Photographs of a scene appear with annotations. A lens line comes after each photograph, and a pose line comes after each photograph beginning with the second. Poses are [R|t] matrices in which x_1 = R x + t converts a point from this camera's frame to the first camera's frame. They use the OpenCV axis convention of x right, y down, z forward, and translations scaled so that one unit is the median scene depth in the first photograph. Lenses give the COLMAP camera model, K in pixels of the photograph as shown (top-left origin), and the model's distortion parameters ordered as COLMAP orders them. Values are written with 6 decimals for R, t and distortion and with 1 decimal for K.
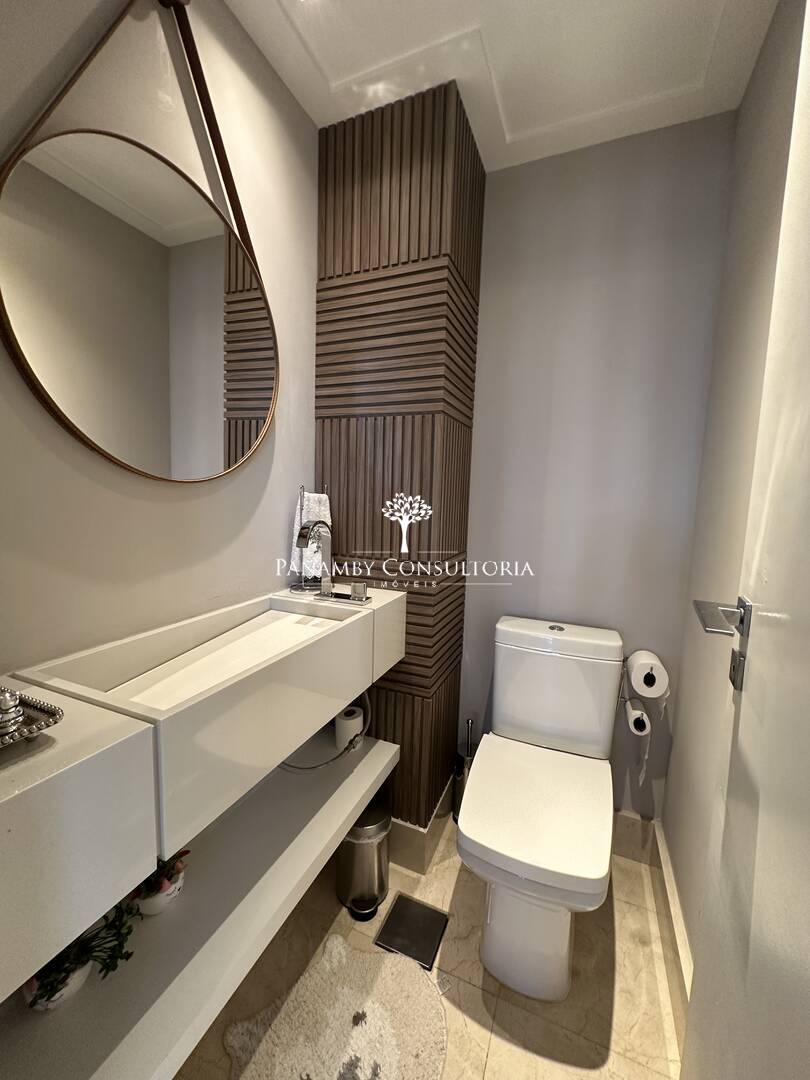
lens RADIAL K [[429.8, 0, 407.2], [0, 429.8, 538.1], [0, 0, 1]] dist [-0.002246, 0.000624]
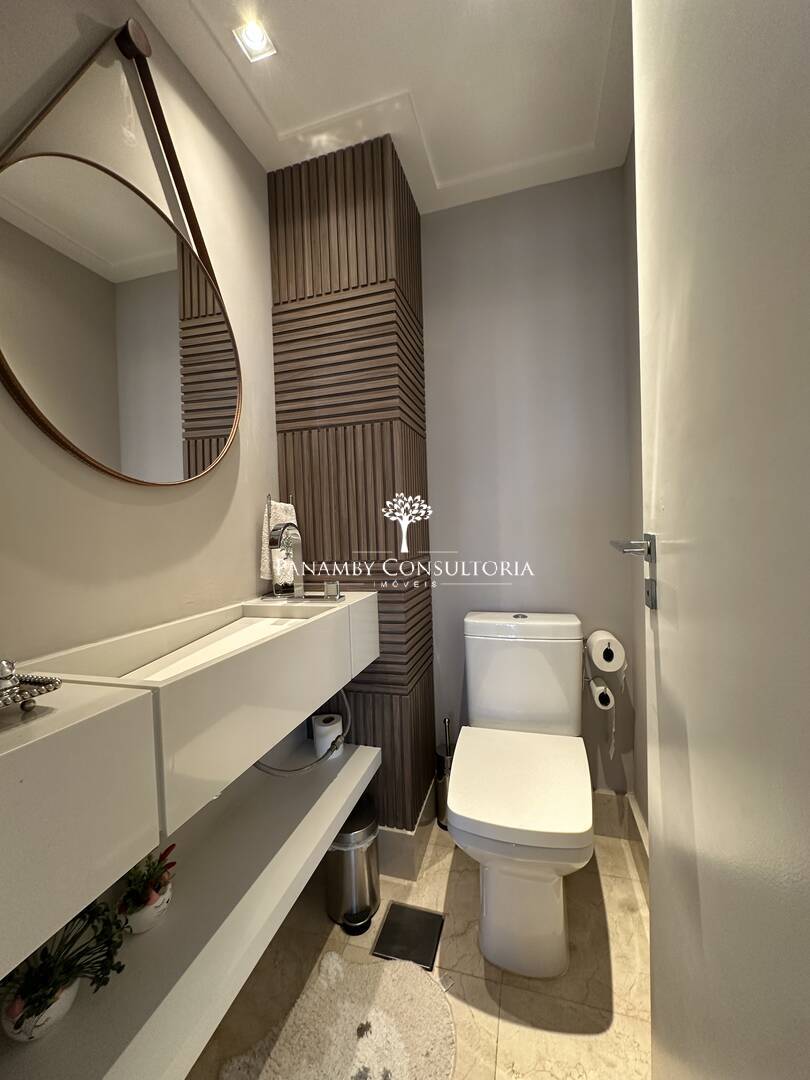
lens RADIAL K [[429.8, 0, 407.0], [0, 429.8, 538.7], [0, 0, 1]] dist [-0.002246, 0.000624]
pose [[0.991474, -0.067482, 0.111466, -0.039029], [0.076538, 0.993927, -0.079067, 0.091465], [-0.105454, 0.086924, 0.990618, -0.042505]]
